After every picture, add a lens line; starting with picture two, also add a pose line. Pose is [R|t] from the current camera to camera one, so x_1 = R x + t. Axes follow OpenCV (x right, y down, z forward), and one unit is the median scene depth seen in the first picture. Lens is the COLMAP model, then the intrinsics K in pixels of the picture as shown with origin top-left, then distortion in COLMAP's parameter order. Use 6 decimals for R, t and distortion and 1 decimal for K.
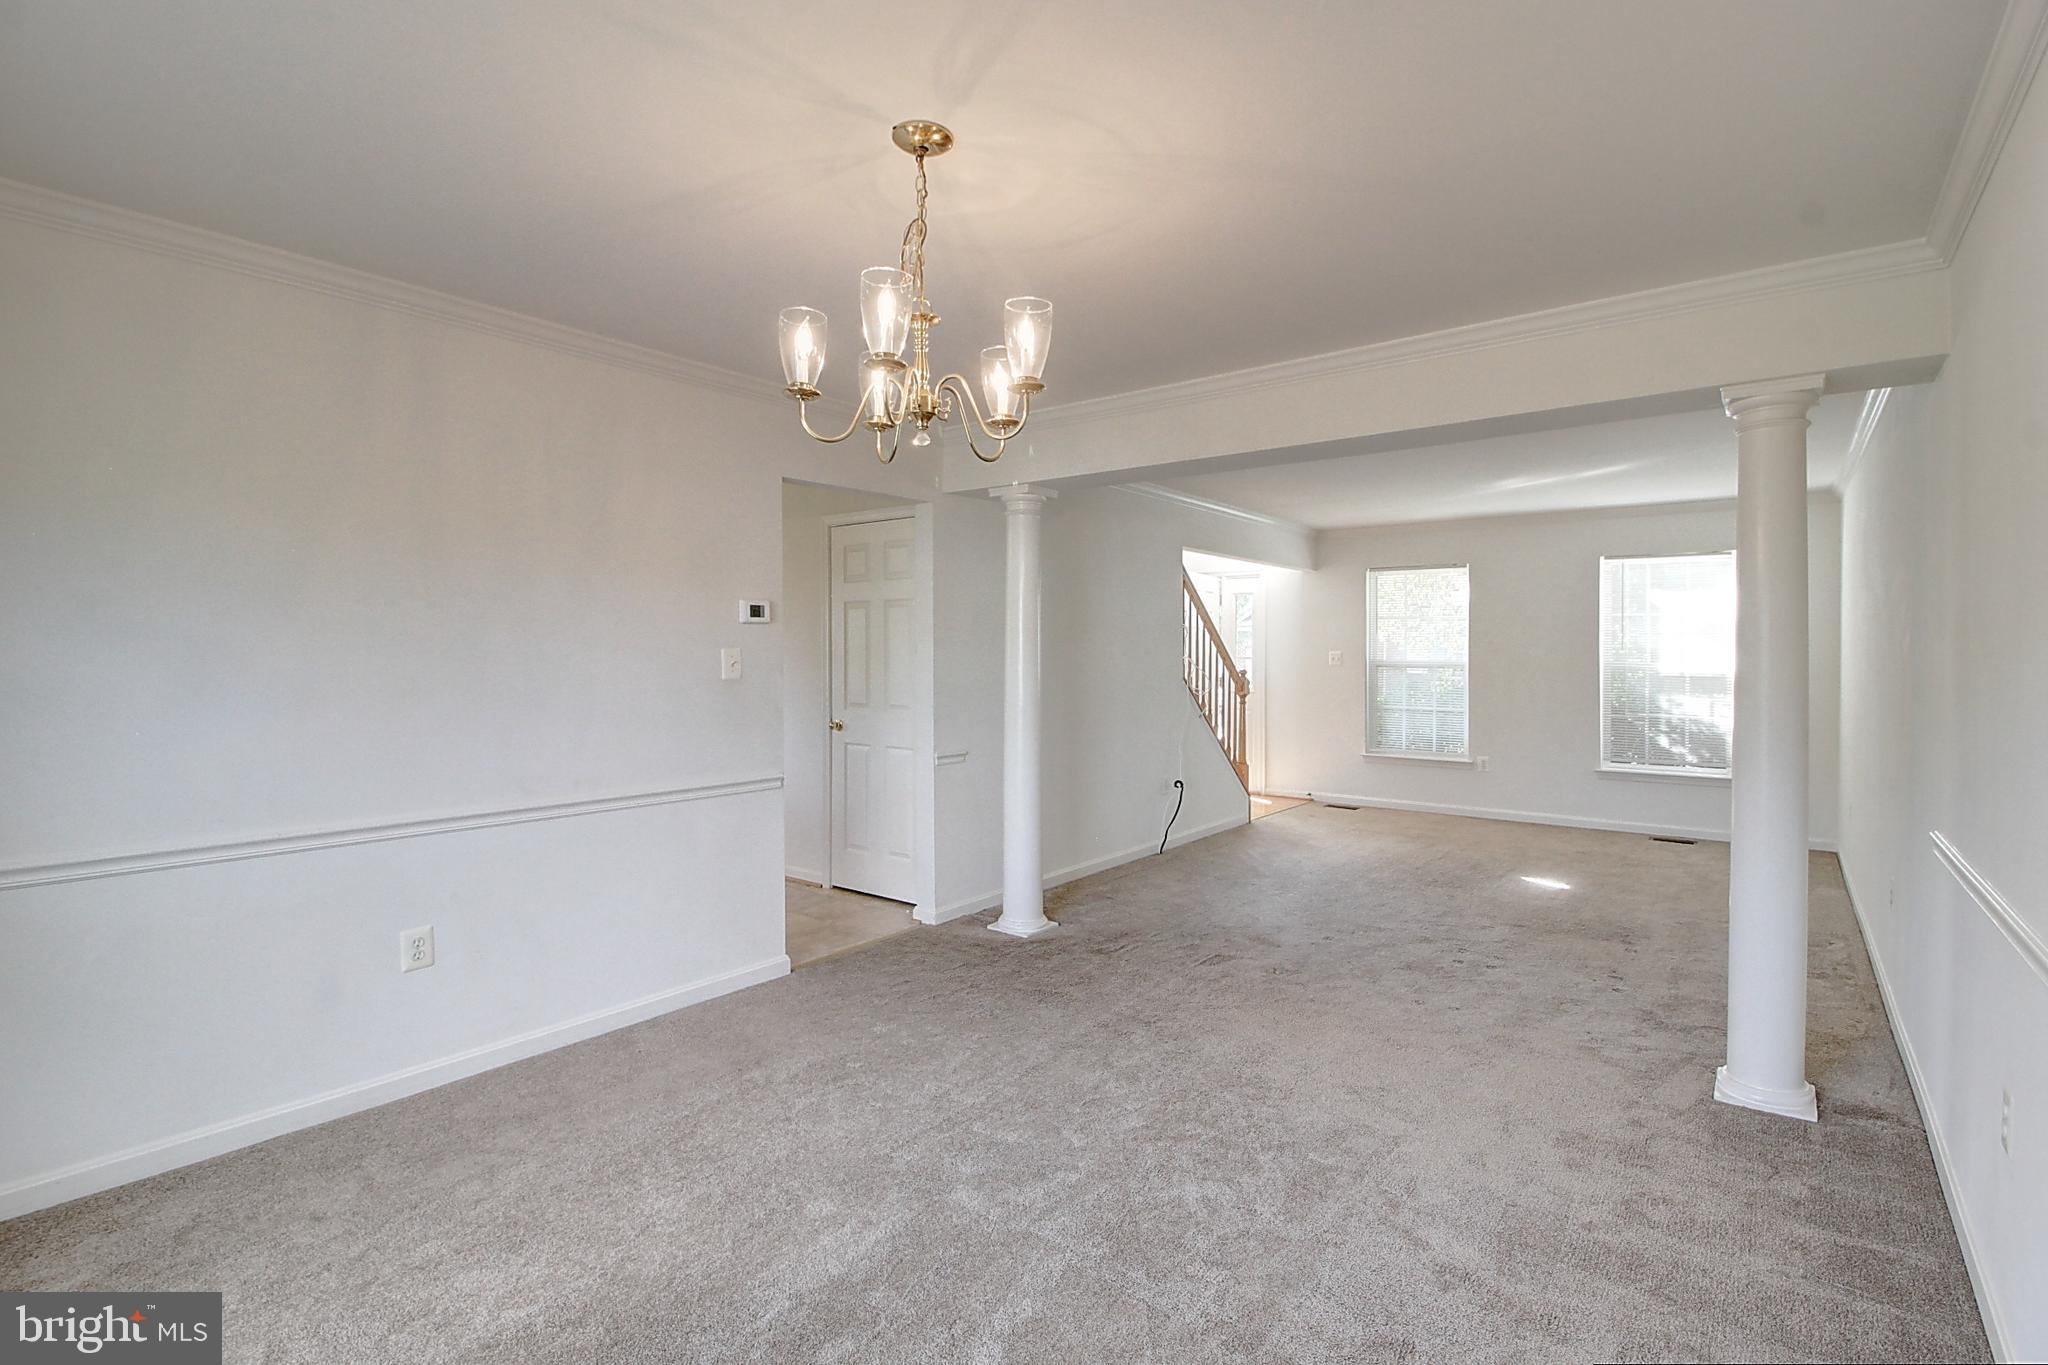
lens RADIAL K [[944.9, 0, 1032.6], [0, 944.9, 663.7], [0, 0, 1]] dist [-0.002784, -0.012935]
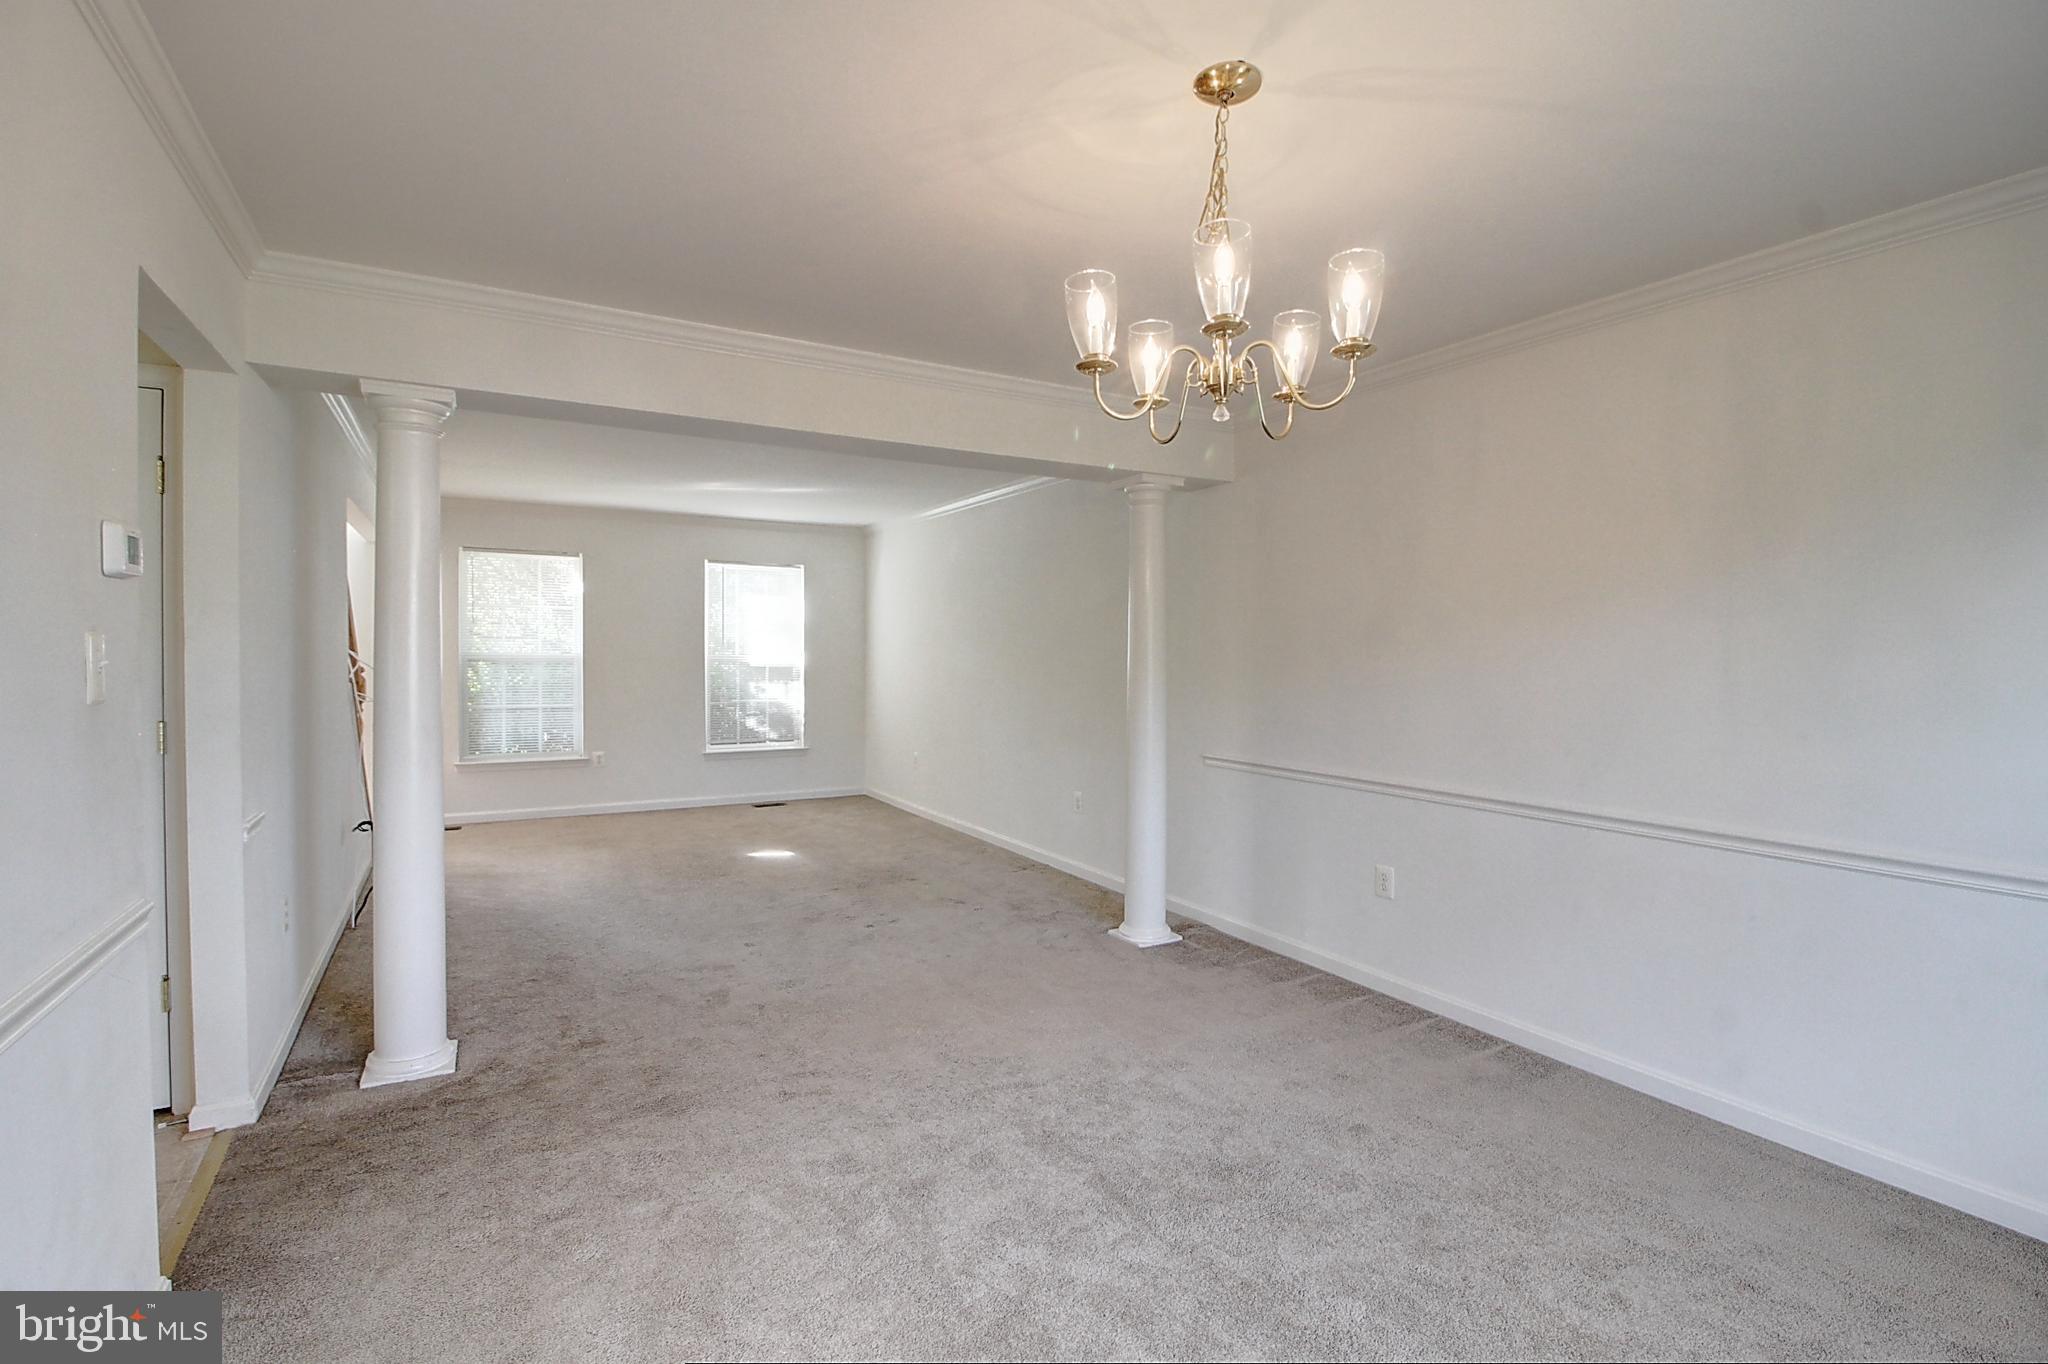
lens RADIAL K [[944.9, 0, 1032.6], [0, 944.9, 663.2], [0, 0, 1]] dist [-0.002784, -0.012935]
pose [[0.377911, -0.011033, 0.925776, -0.292565], [0.004043, 0.999939, 0.010267, -0.002403], [-0.925833, -0.000137, 0.377933, 0.235073]]
